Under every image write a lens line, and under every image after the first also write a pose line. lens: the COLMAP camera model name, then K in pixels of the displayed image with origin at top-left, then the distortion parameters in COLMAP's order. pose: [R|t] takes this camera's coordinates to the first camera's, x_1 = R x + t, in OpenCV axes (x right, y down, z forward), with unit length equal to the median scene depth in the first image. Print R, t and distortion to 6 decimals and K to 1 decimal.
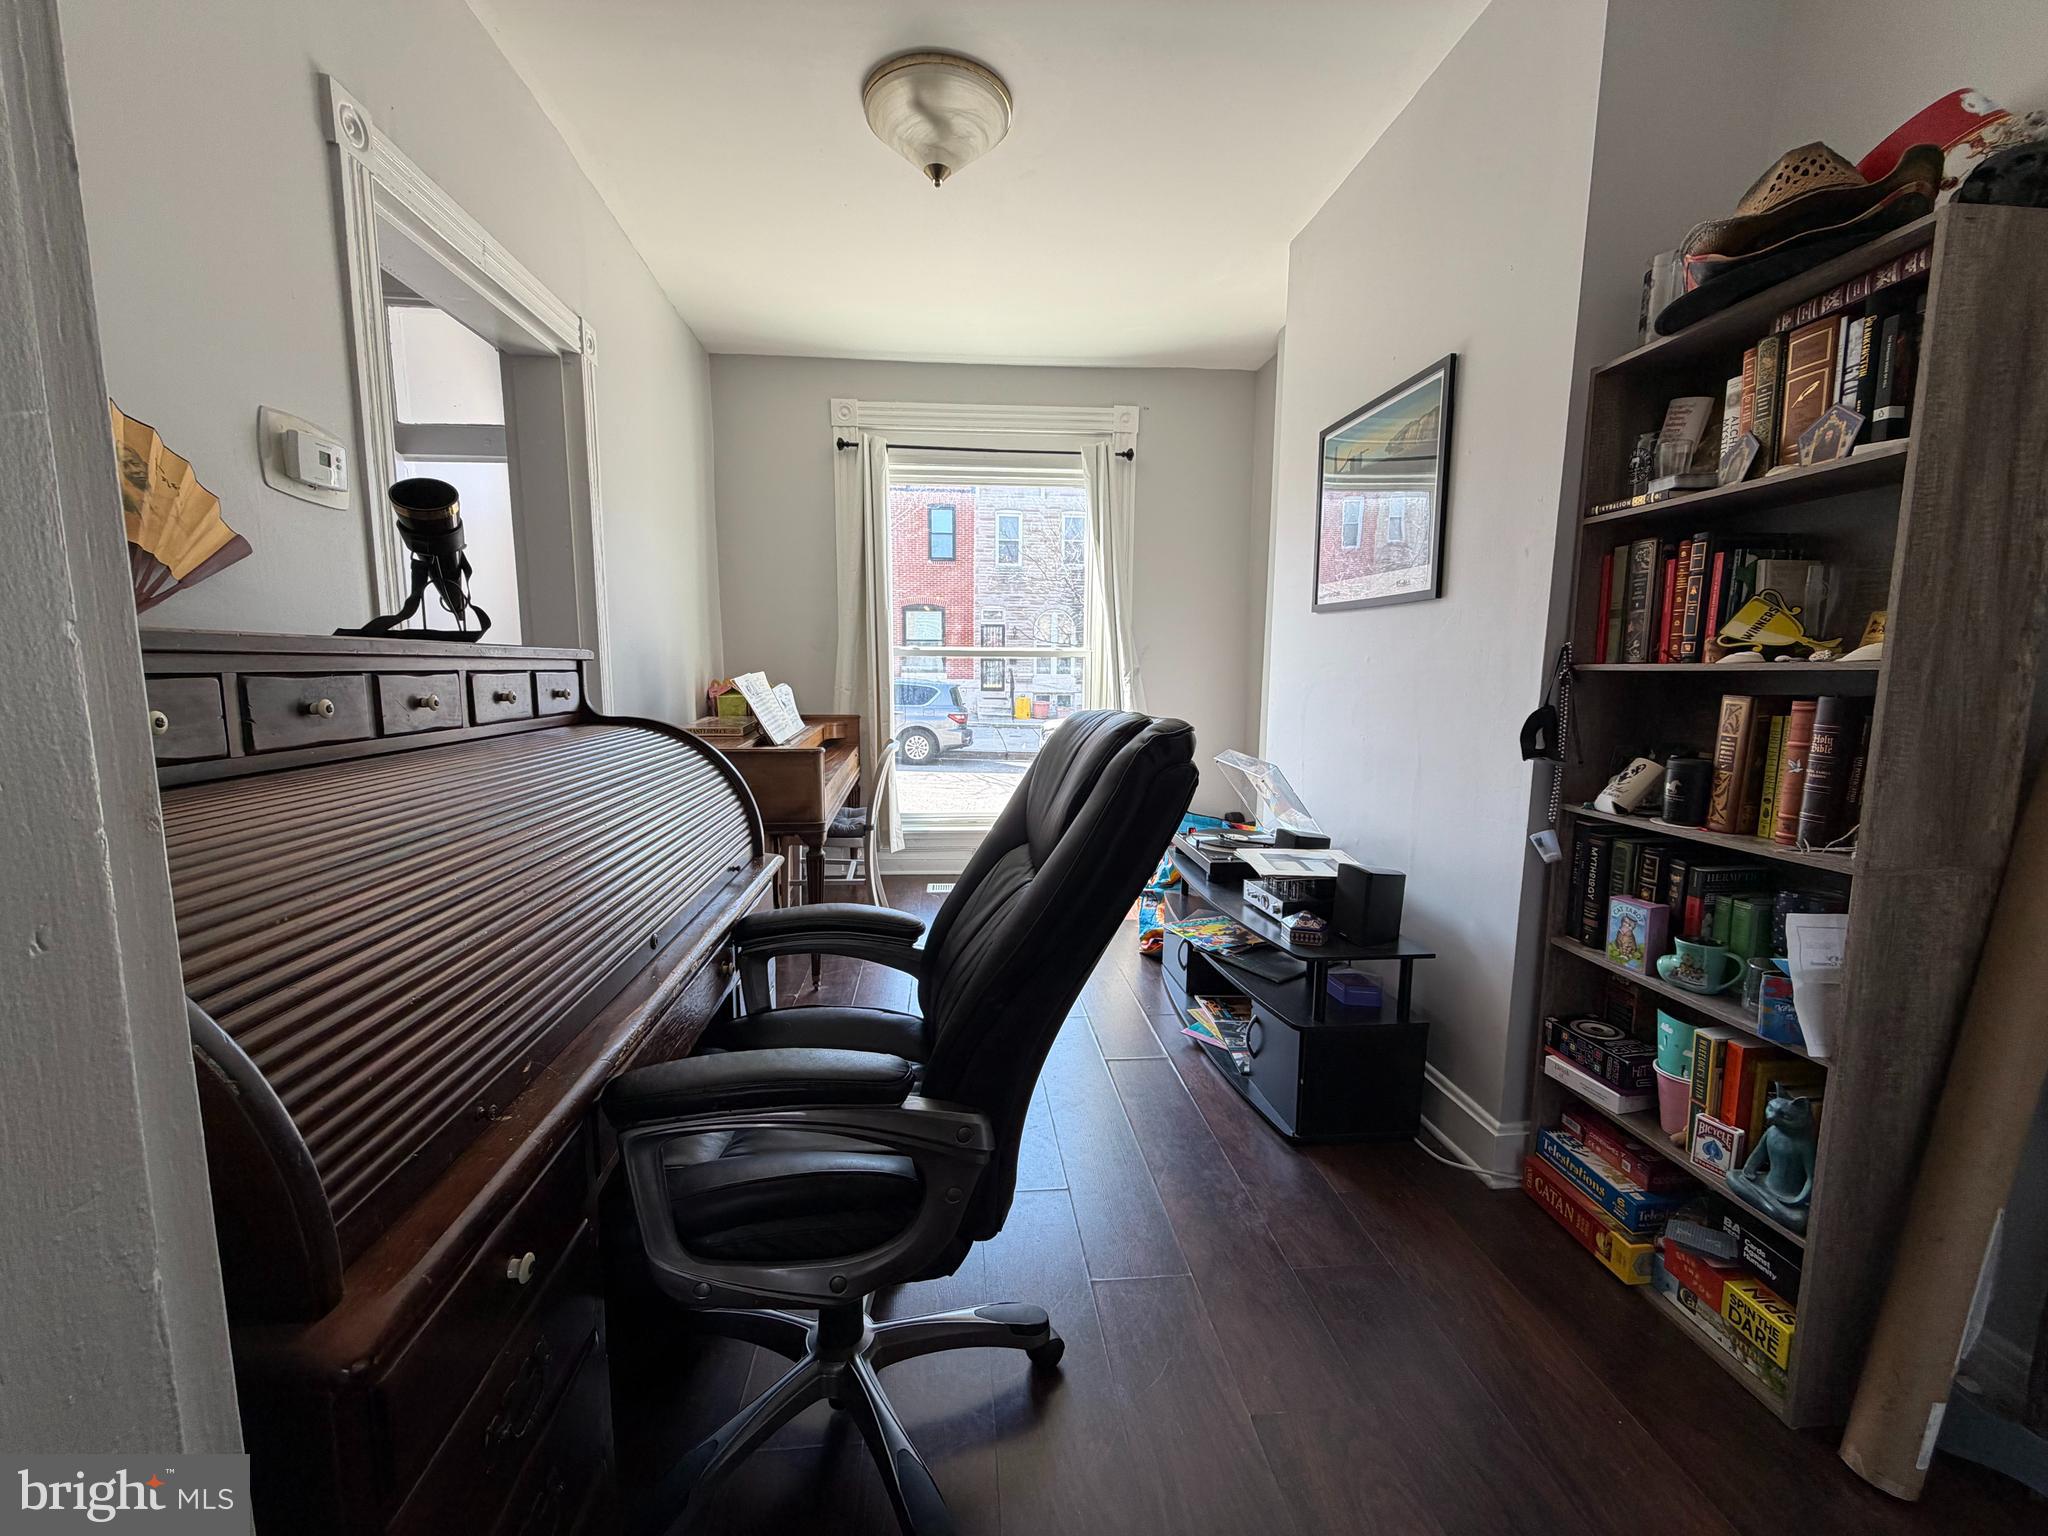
lens RADIAL K [[816.5, 0, 1019.2], [0, 816.5, 768.7], [0, 0, 1]] dist [-0.001377, 0.000404]
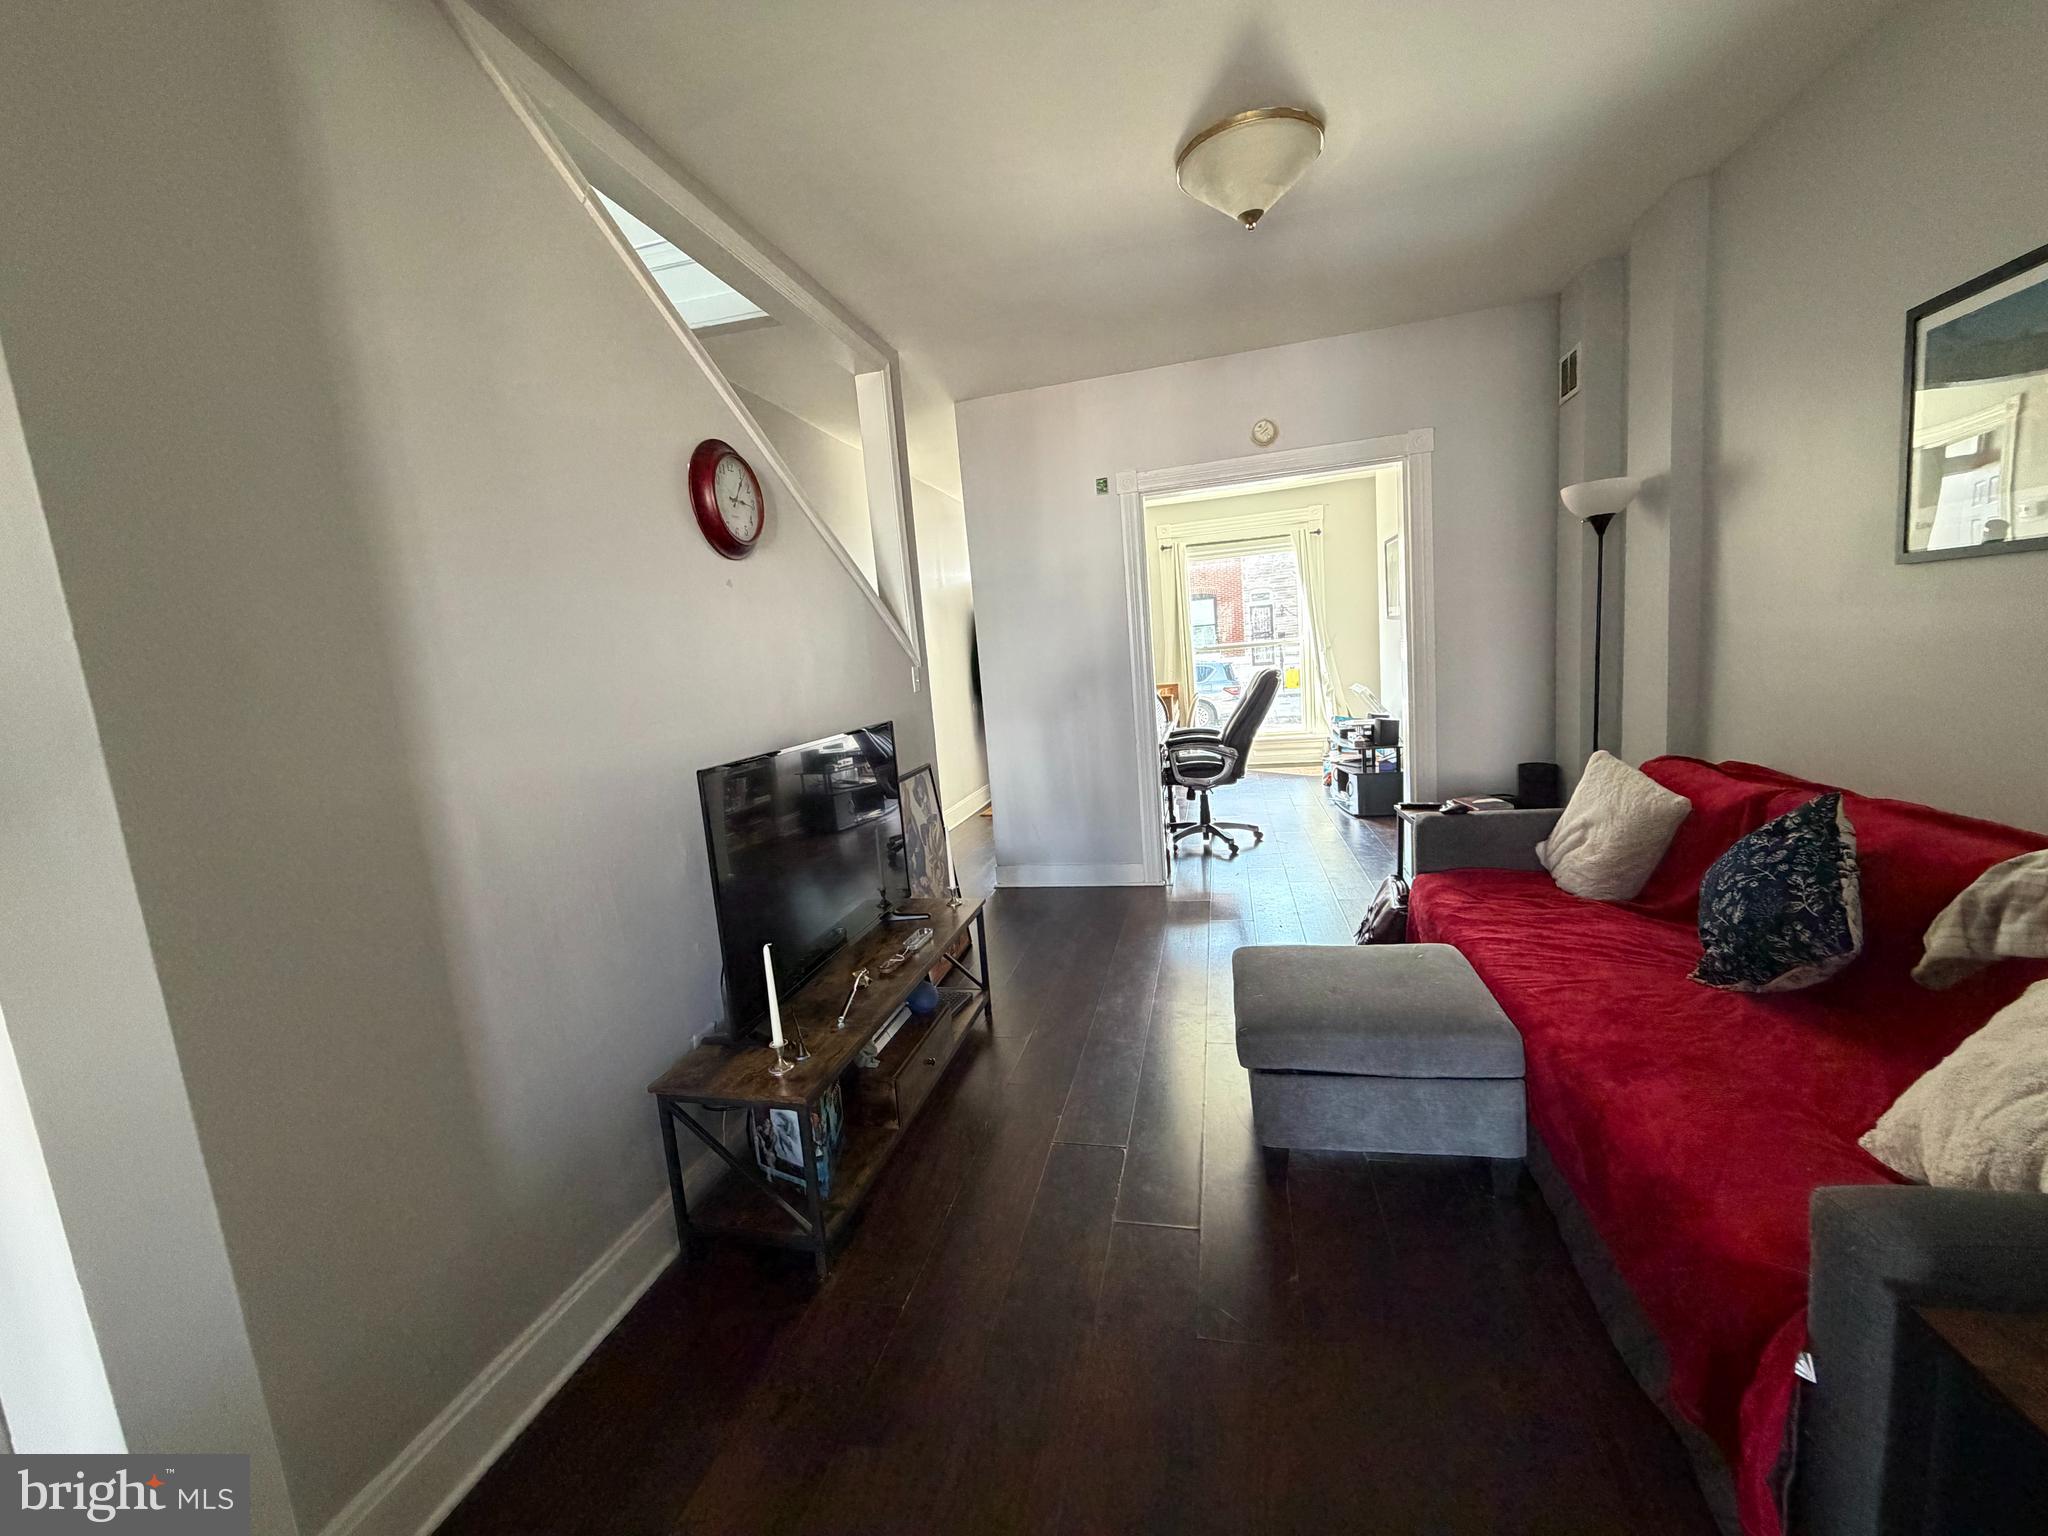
lens RADIAL K [[816.5, 0, 1014.0], [0, 816.5, 776.0], [0, 0, 1]] dist [-0.001377, 0.000404]
pose [[0.941118, -0.044333, -0.335158, 0.208730], [0.053786, 0.998372, 0.018972, 0.247888], [0.333771, -0.035882, 0.941971, -2.537316]]
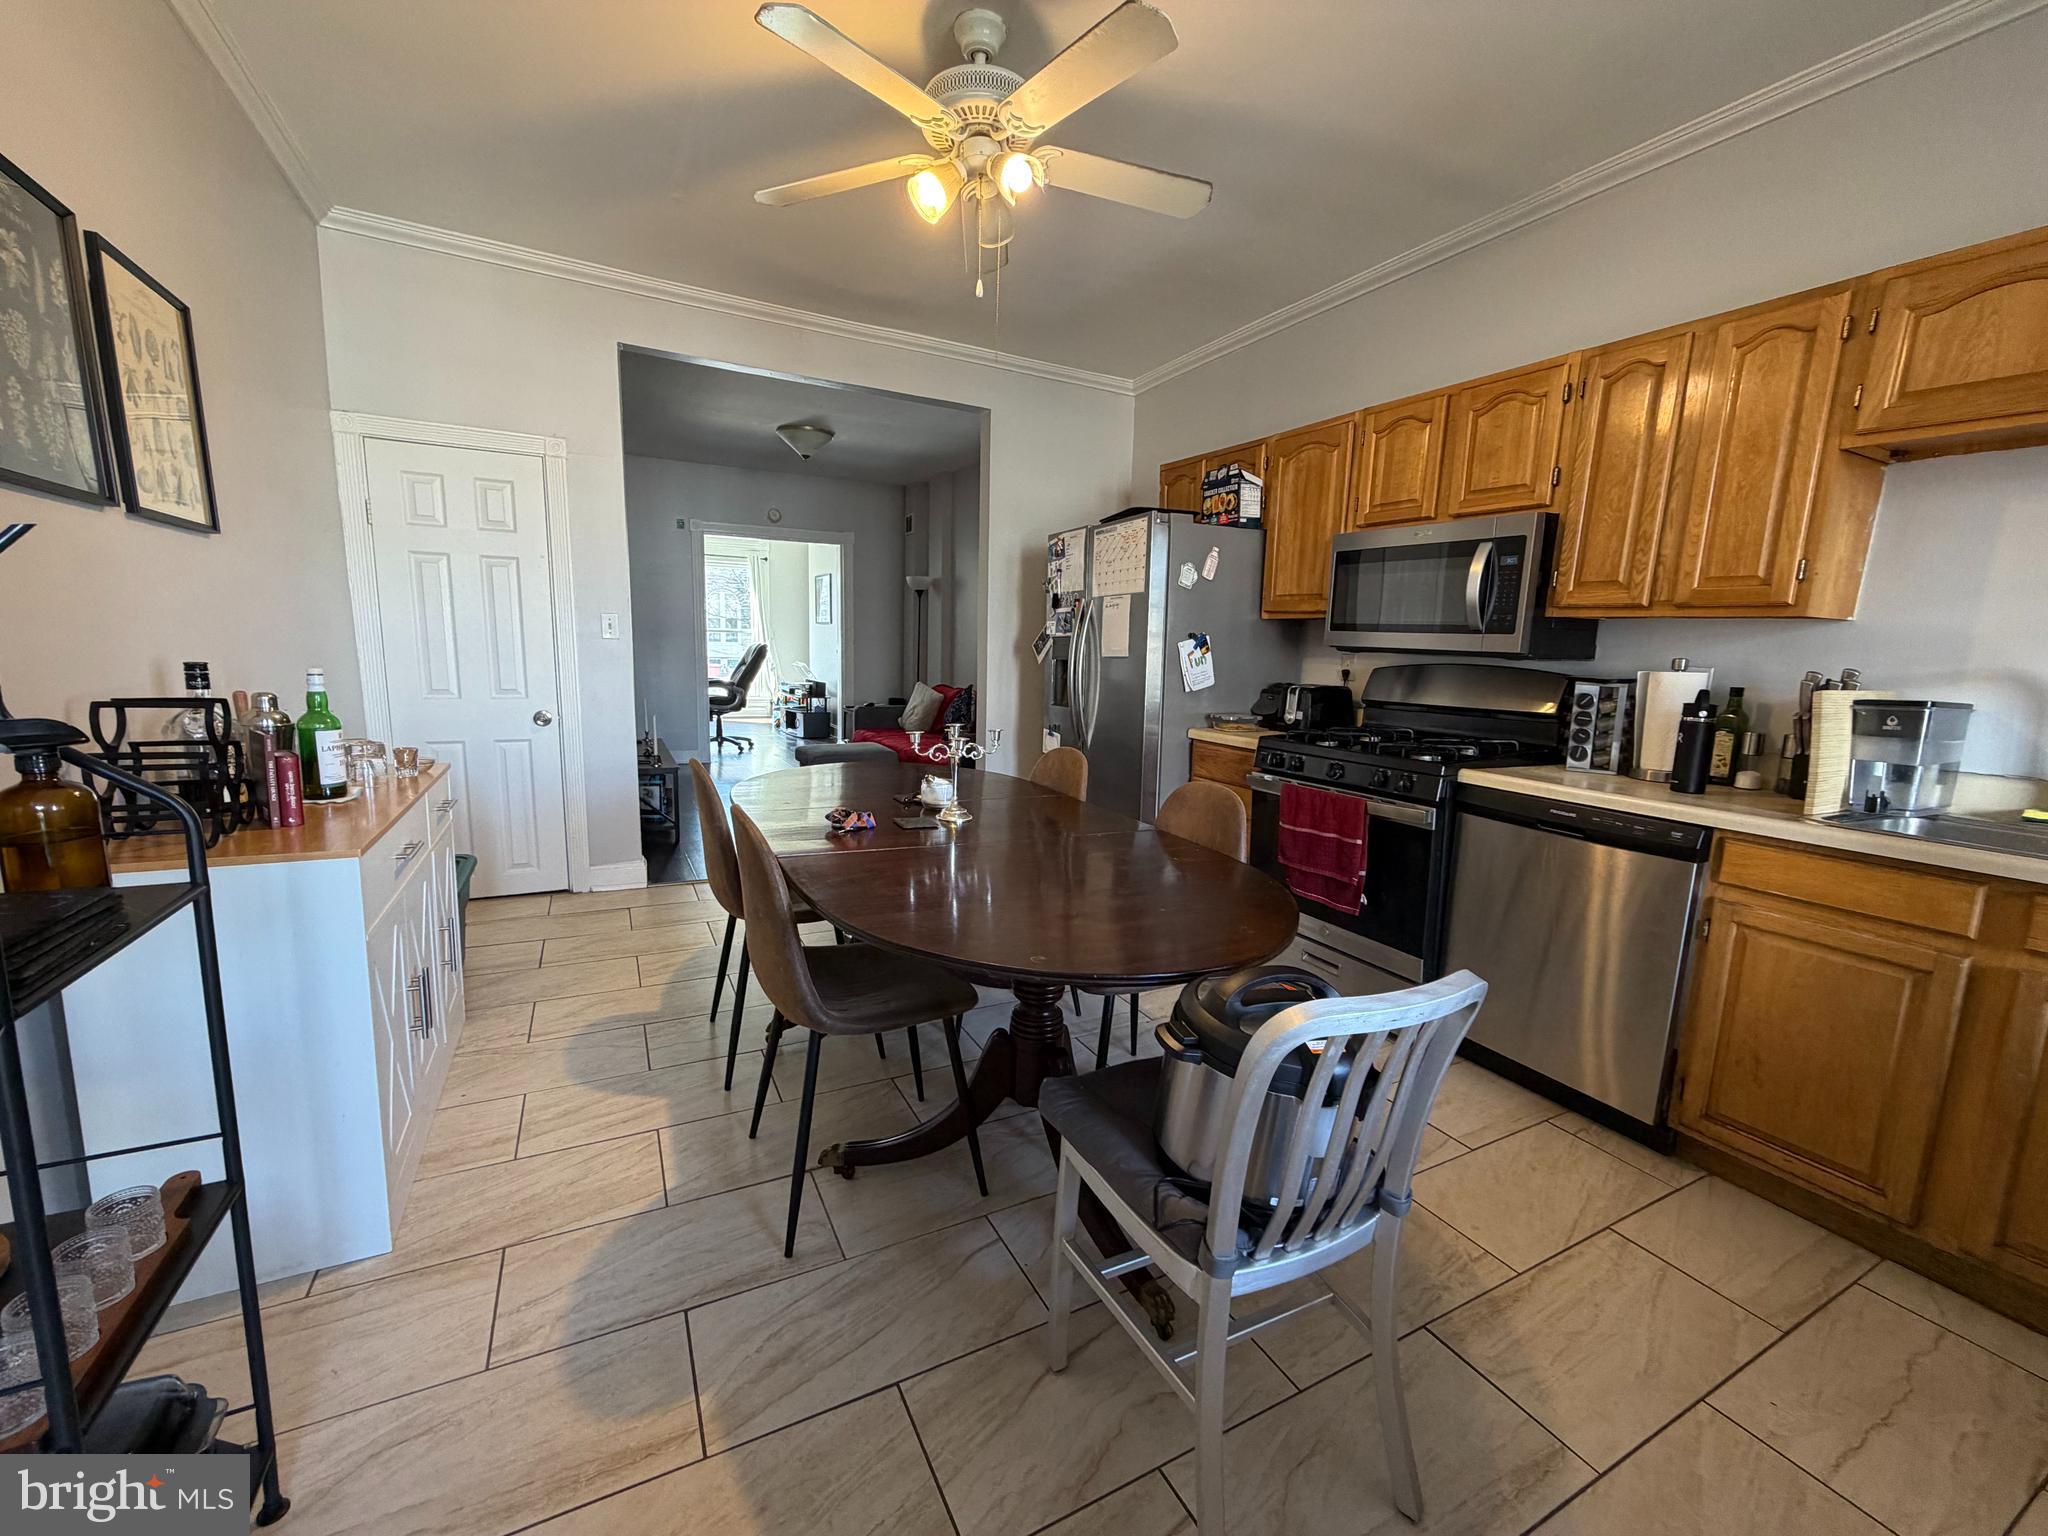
lens RADIAL K [[816.5, 0, 1015.5], [0, 816.5, 768.1], [0, 0, 1]] dist [-0.001377, 0.000404]
pose [[0.923385, -0.041314, 0.381645, -0.440034], [0.027025, 0.998721, 0.042726, 0.579068], [-0.382922, -0.029139, 0.923321, -4.837890]]
